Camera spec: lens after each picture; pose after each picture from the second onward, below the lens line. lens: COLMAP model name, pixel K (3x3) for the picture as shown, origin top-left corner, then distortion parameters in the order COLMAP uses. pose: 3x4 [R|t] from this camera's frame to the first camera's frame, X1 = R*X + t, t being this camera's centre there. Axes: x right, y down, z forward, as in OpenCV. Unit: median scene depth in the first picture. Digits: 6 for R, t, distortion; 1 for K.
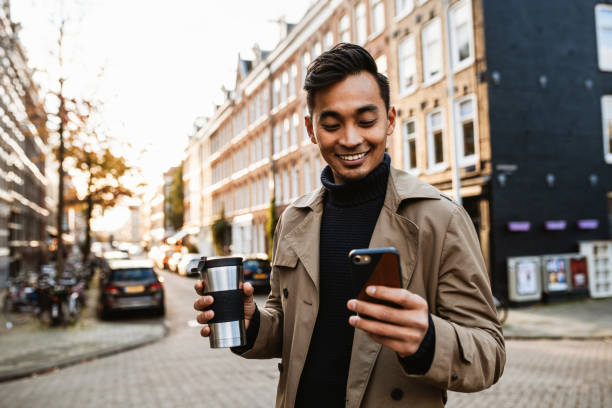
lens RADIAL K [[581.6, 0, 306.0], [0, 581.6, 204.0], [0, 0, 1]] dist [-0.044409, 0.014158]
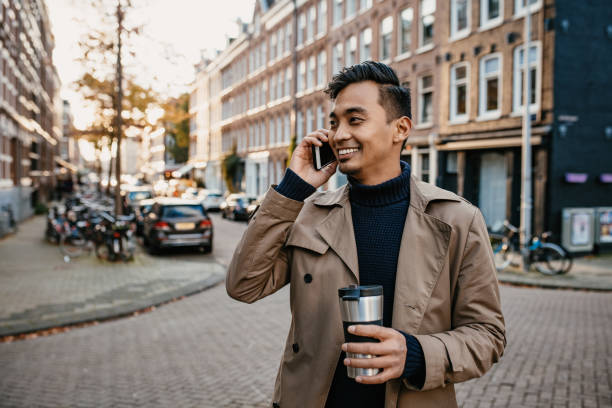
lens RADIAL K [[577.2, 0, 304.4], [0, 577.2, 200.8], [0, 0, 1]] dist [-0.024721, 0.015937]
pose [[0.999234, 0.034639, 0.018199, -0.058647], [-0.036339, 0.993983, 0.103330, -0.003729], [-0.014511, -0.103912, 0.994481, 0.004456]]
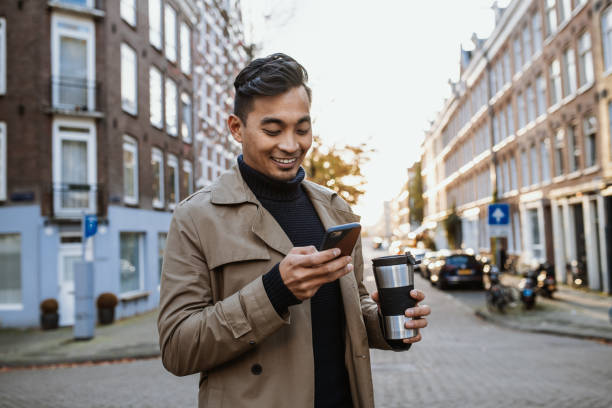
lens RADIAL K [[581.4, 0, 306.2], [0, 581.4, 210.1], [0, 0, 1]] dist [-0.060422, 0.013342]
pose [[0.905424, -0.027356, -0.423626, 0.070641], [0.036167, 0.999264, 0.012772, -0.002540], [0.422965, -0.026885, 0.905747, -0.000881]]
